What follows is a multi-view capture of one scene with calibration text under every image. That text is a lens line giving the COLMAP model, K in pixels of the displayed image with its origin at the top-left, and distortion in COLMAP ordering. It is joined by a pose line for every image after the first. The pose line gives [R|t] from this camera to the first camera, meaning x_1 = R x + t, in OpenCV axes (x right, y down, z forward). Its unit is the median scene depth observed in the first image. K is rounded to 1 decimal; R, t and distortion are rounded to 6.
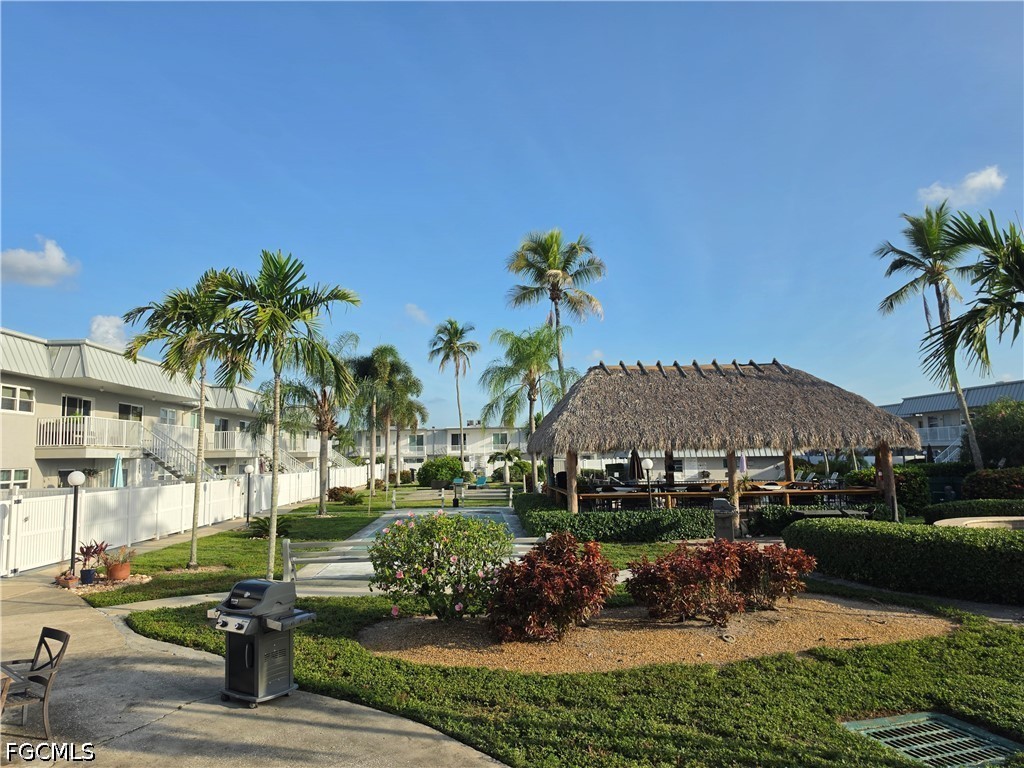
lens RADIAL K [[713.9, 0, 502.2], [0, 713.9, 385.8], [0, 0, 1]] dist [0.056646, -0.075825]
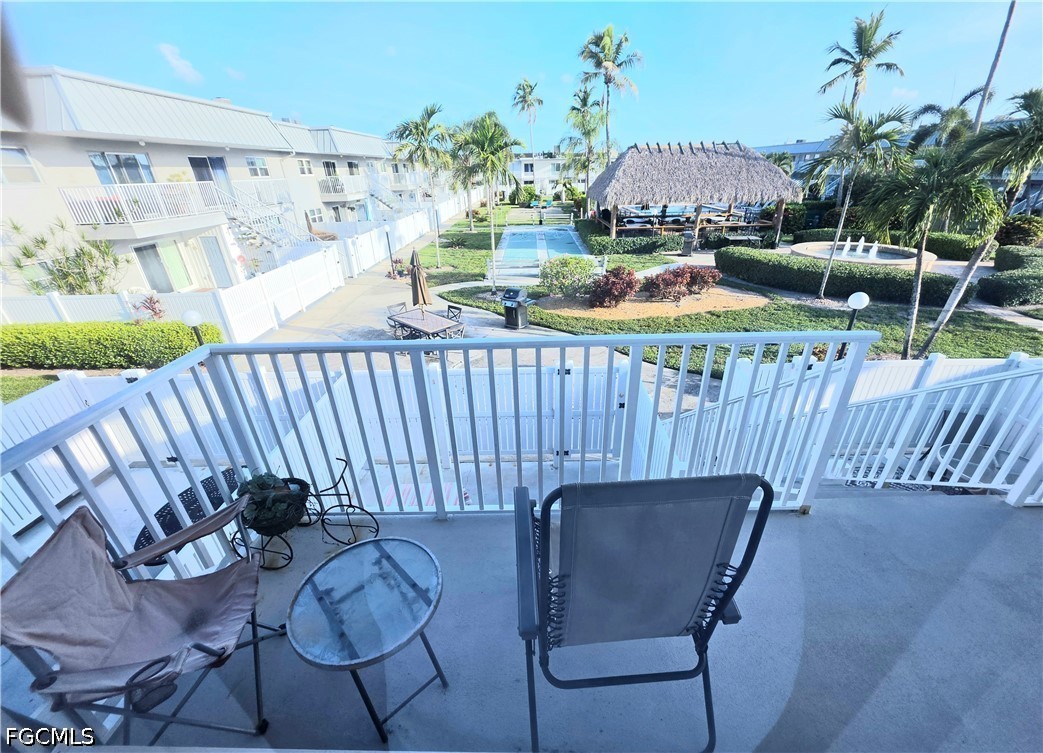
lens RADIAL K [[401.5, 0, 526.4], [0, 401.5, 391.4], [0, 0, 1]] dist [-0.004242, -0.000742]
pose [[0.997888, 0.016552, -0.062811, -0.111633], [0.021176, 0.831268, 0.555468, -0.162566], [0.061407, -0.555625, 0.829162, -0.320098]]
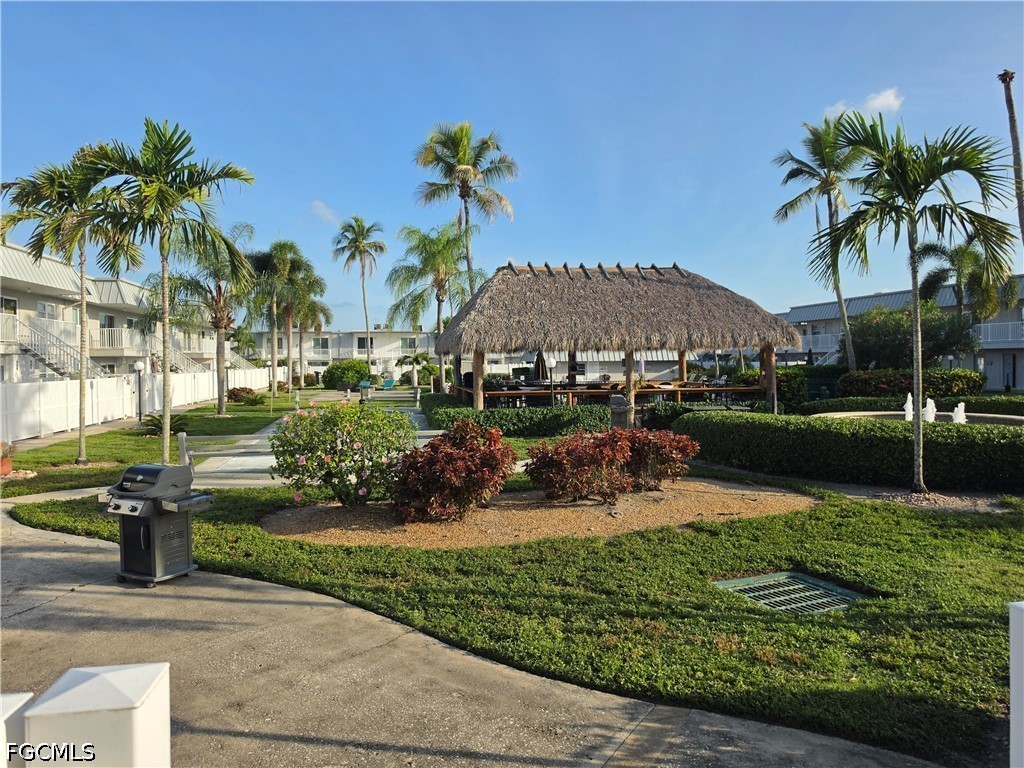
lens RADIAL K [[713.9, 0, 500.9], [0, 713.9, 383.6], [0, 0, 1]] dist [0.056646, -0.075825]
pose [[0.991921, 0.005744, 0.126727, 0.003865], [-0.022106, 0.991516, 0.128088, 0.016413], [-0.124916, -0.129855, 0.983633, -0.003293]]
